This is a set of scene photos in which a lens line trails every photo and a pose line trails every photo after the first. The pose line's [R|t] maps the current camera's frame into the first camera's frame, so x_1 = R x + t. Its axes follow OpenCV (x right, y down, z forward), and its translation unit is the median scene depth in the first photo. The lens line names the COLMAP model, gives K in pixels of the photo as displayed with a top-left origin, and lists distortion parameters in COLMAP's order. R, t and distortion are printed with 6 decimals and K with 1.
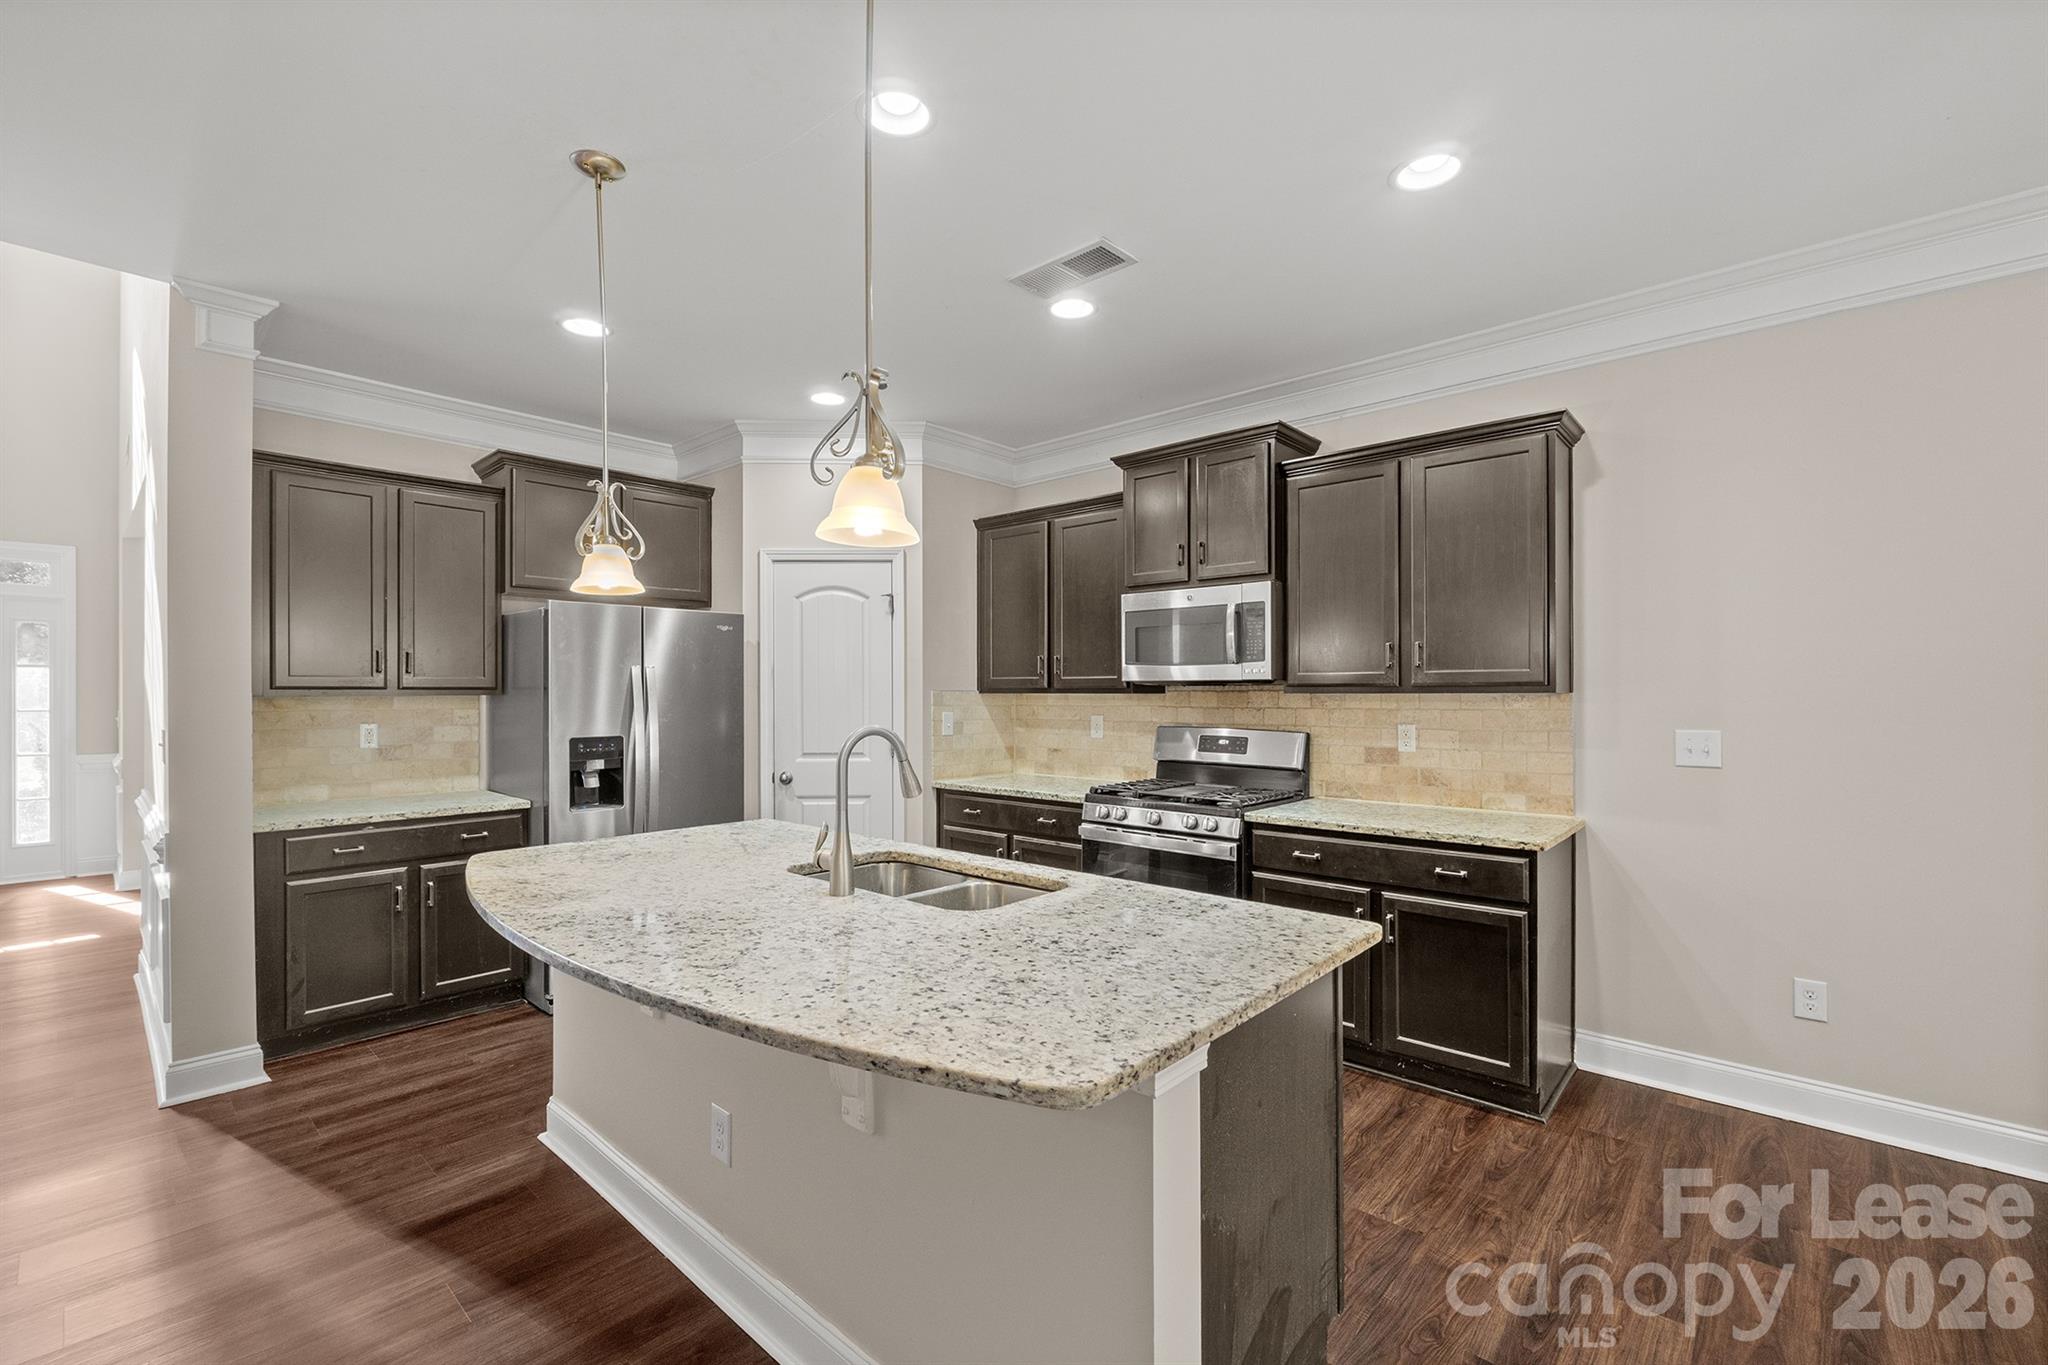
lens RADIAL K [[863.5, 0, 1026.4], [0, 863.5, 694.7], [0, 0, 1]] dist [-0.008529, 0.000198]
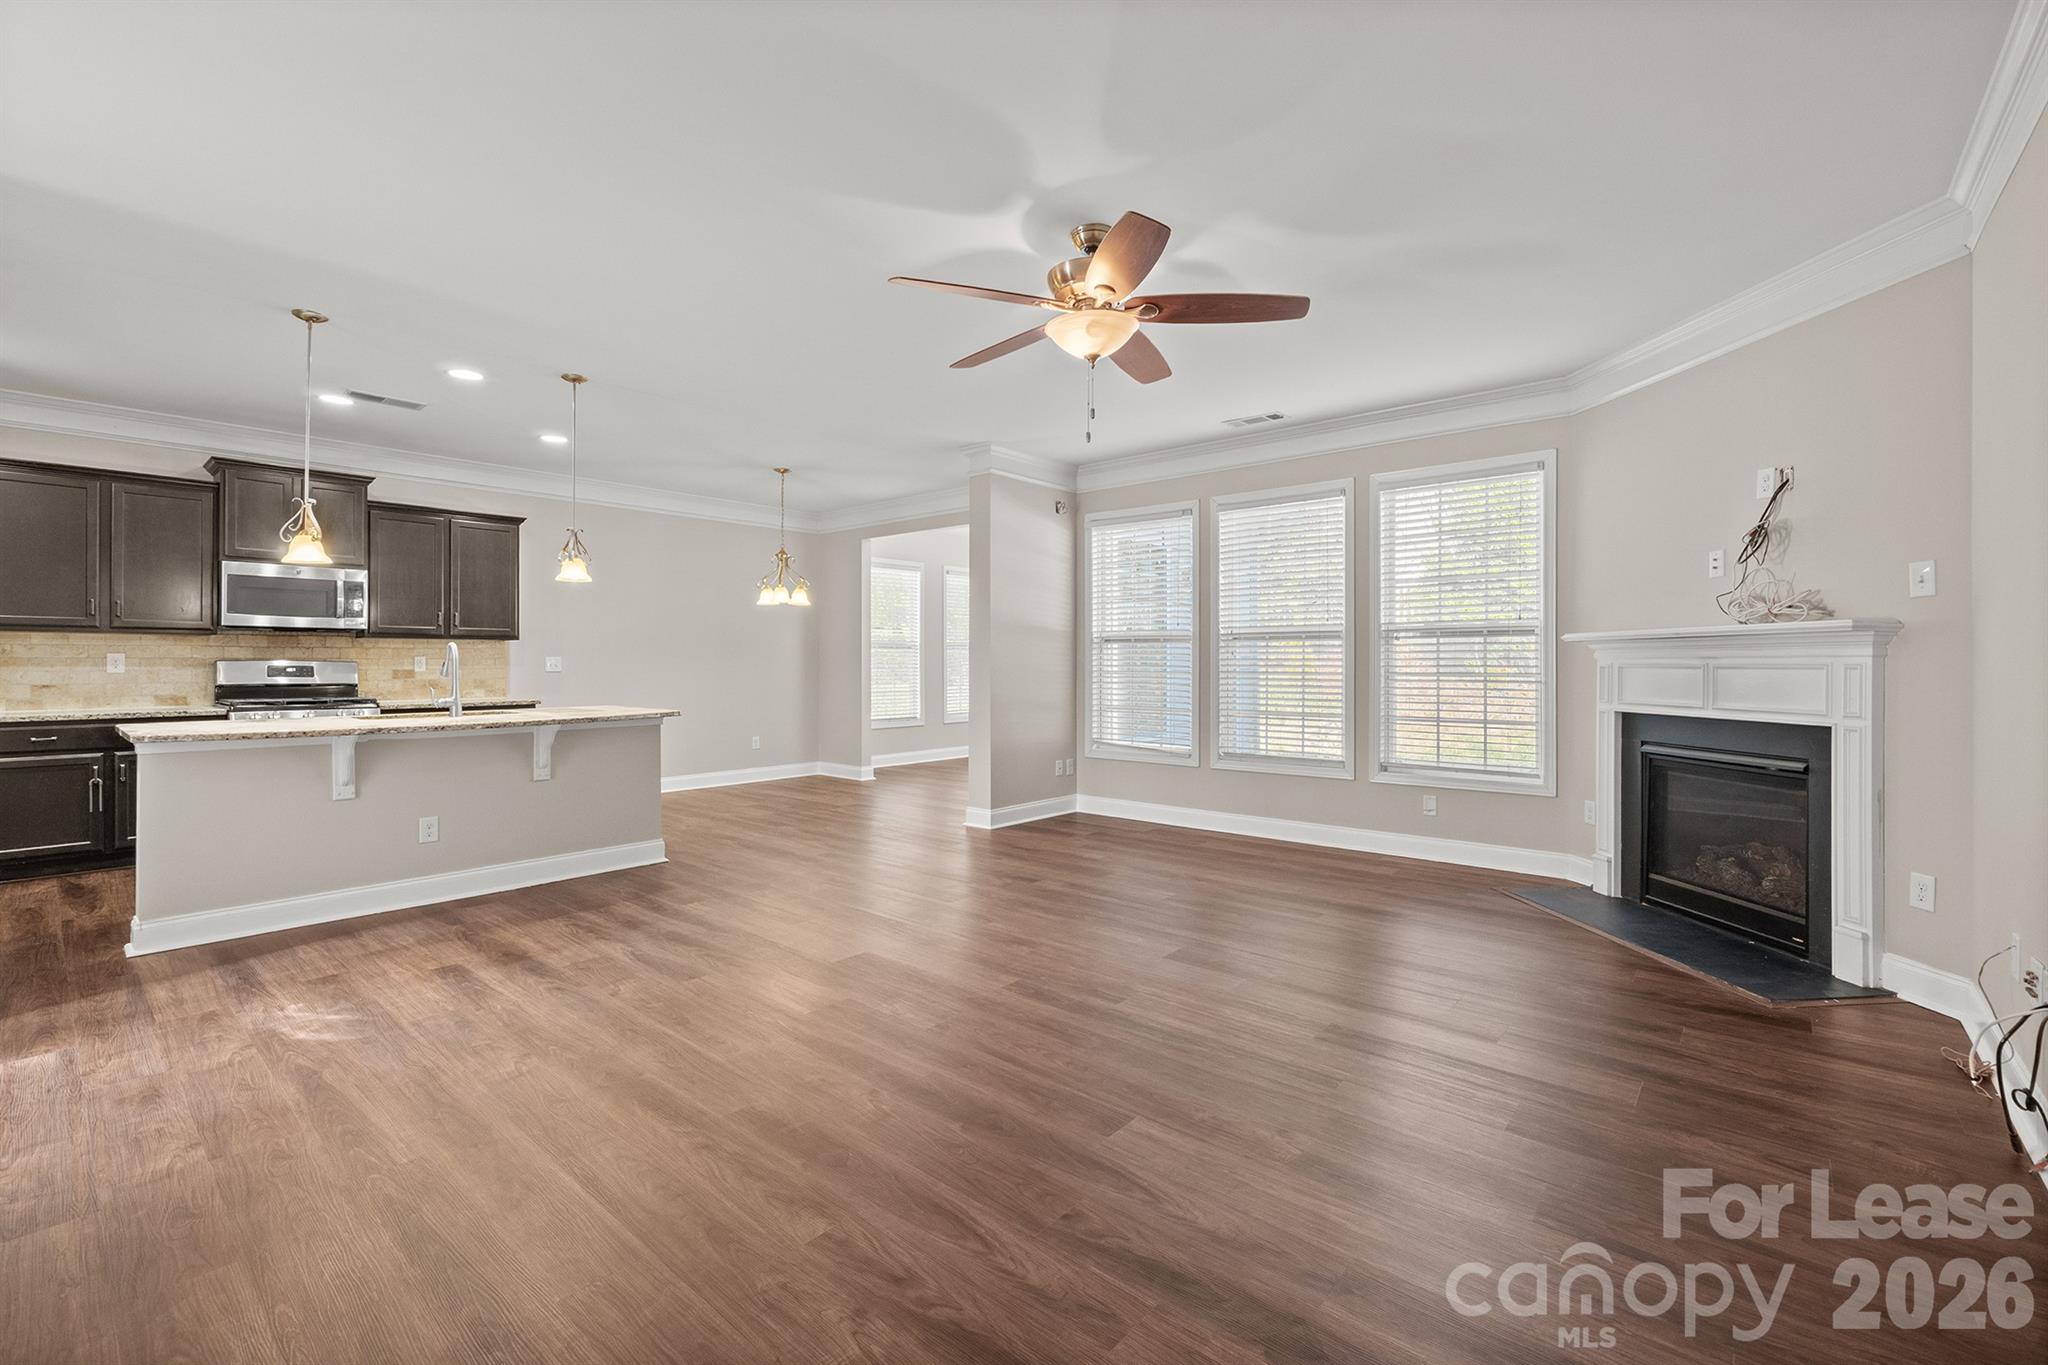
lens RADIAL K [[863.5, 0, 1048.3], [0, 863.5, 663.7], [0, 0, 1]] dist [-0.008529, 0.000198]
pose [[-0.039320, -0.004058, 0.999218, -1.612717], [-0.005723, 0.999976, 0.003836, 0.038870], [-0.999210, -0.005568, -0.039343, -0.301812]]
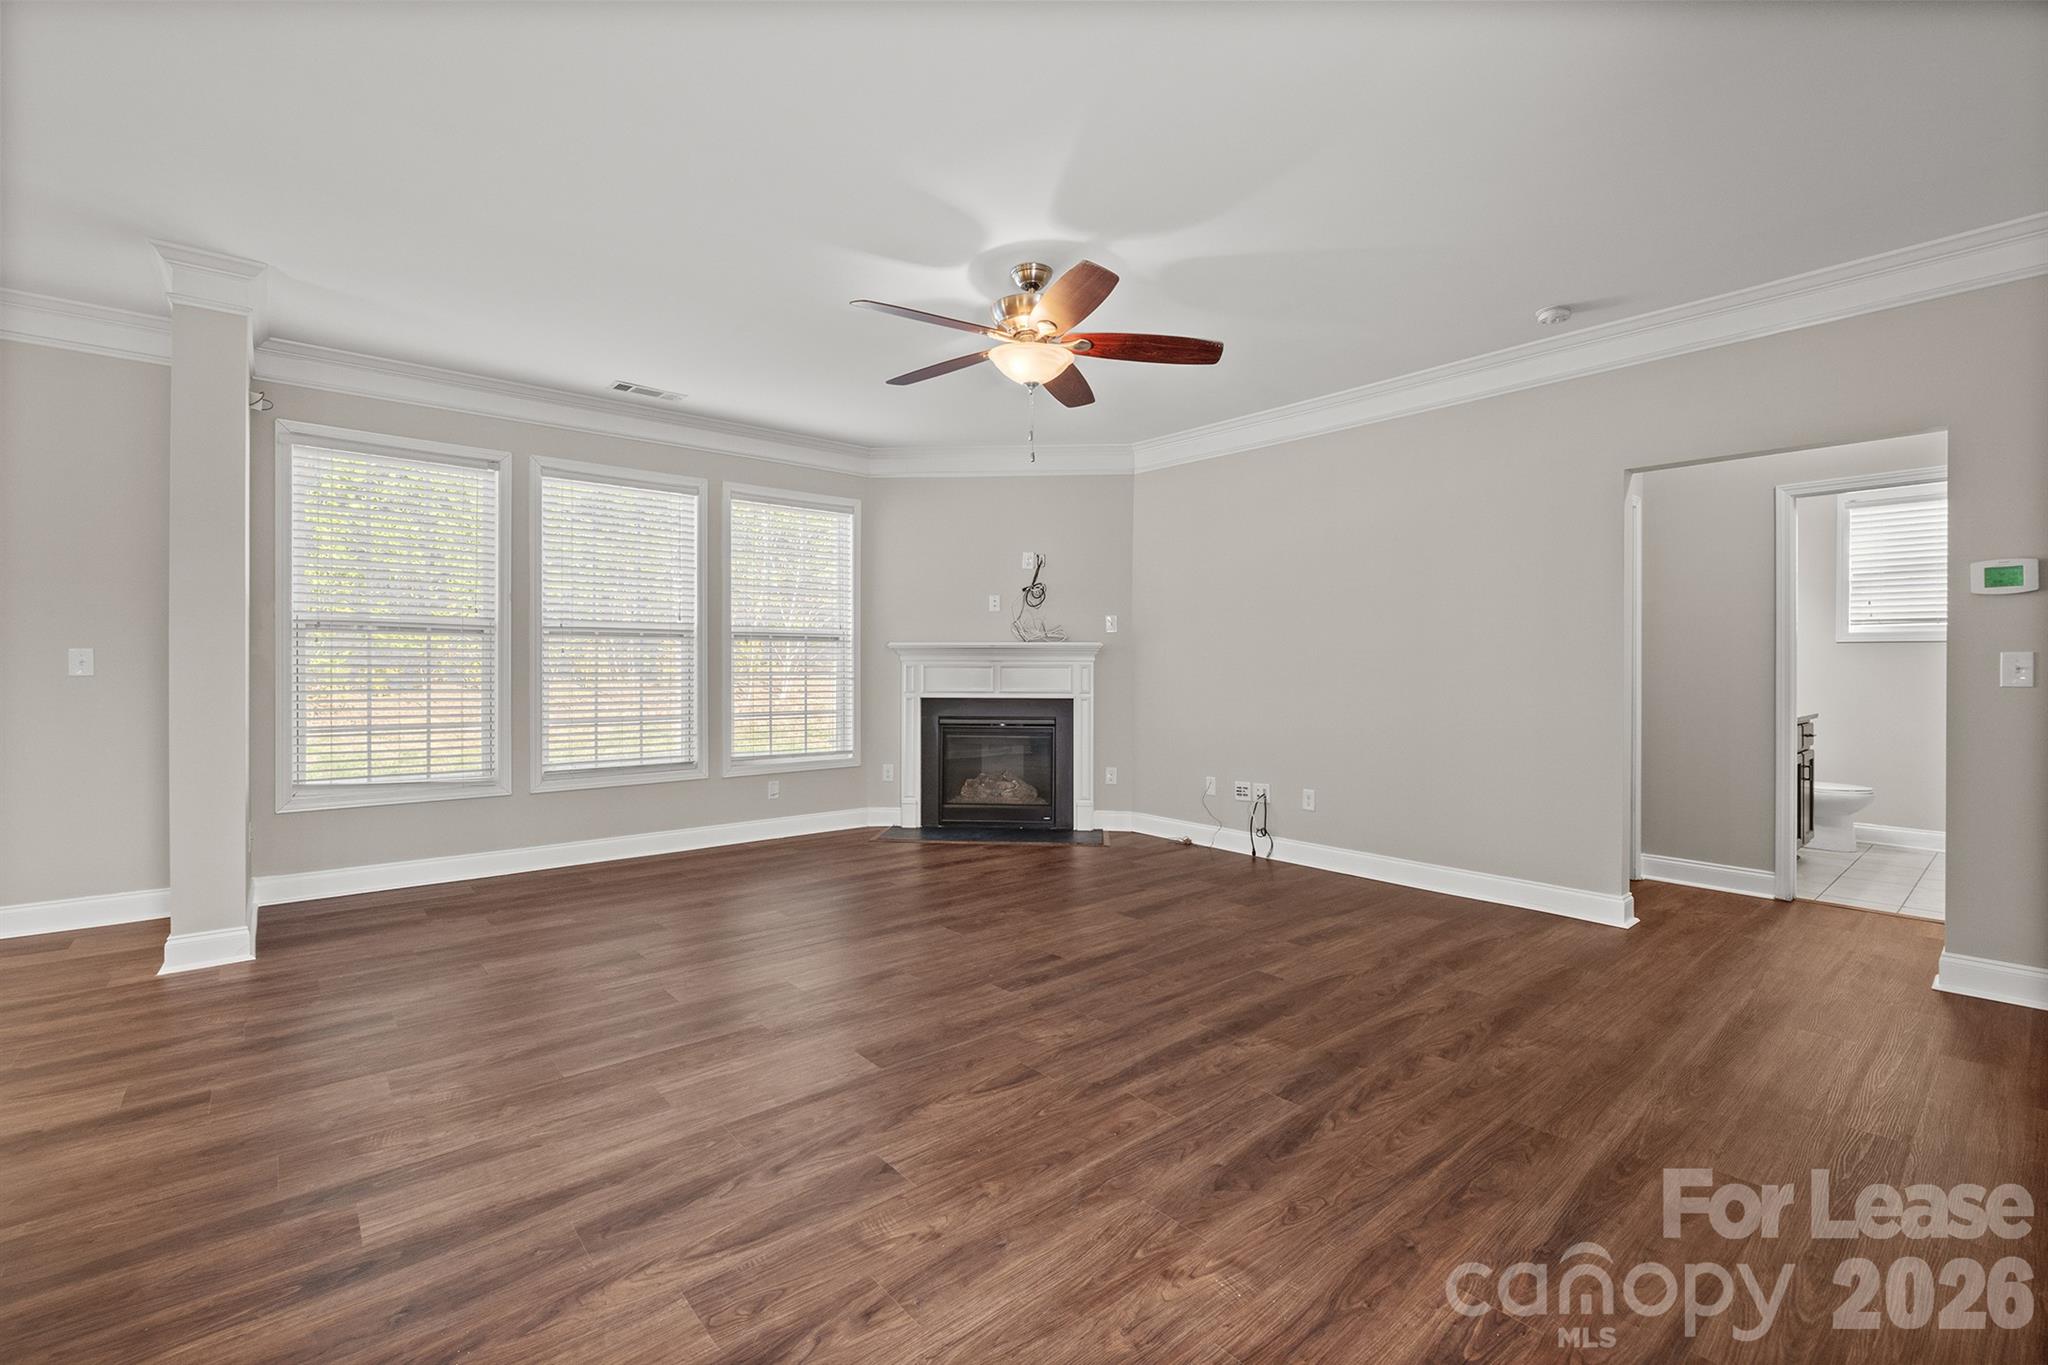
lens RADIAL K [[863.5, 0, 1019.1], [0, 863.5, 678.8], [0, 0, 1]] dist [-0.008529, 0.000198]
pose [[-0.989860, -0.010785, 0.141635, 2.437198], [-0.009334, 0.999897, 0.010908, 0.078356], [-0.141738, 0.009475, -0.989859, 4.409077]]
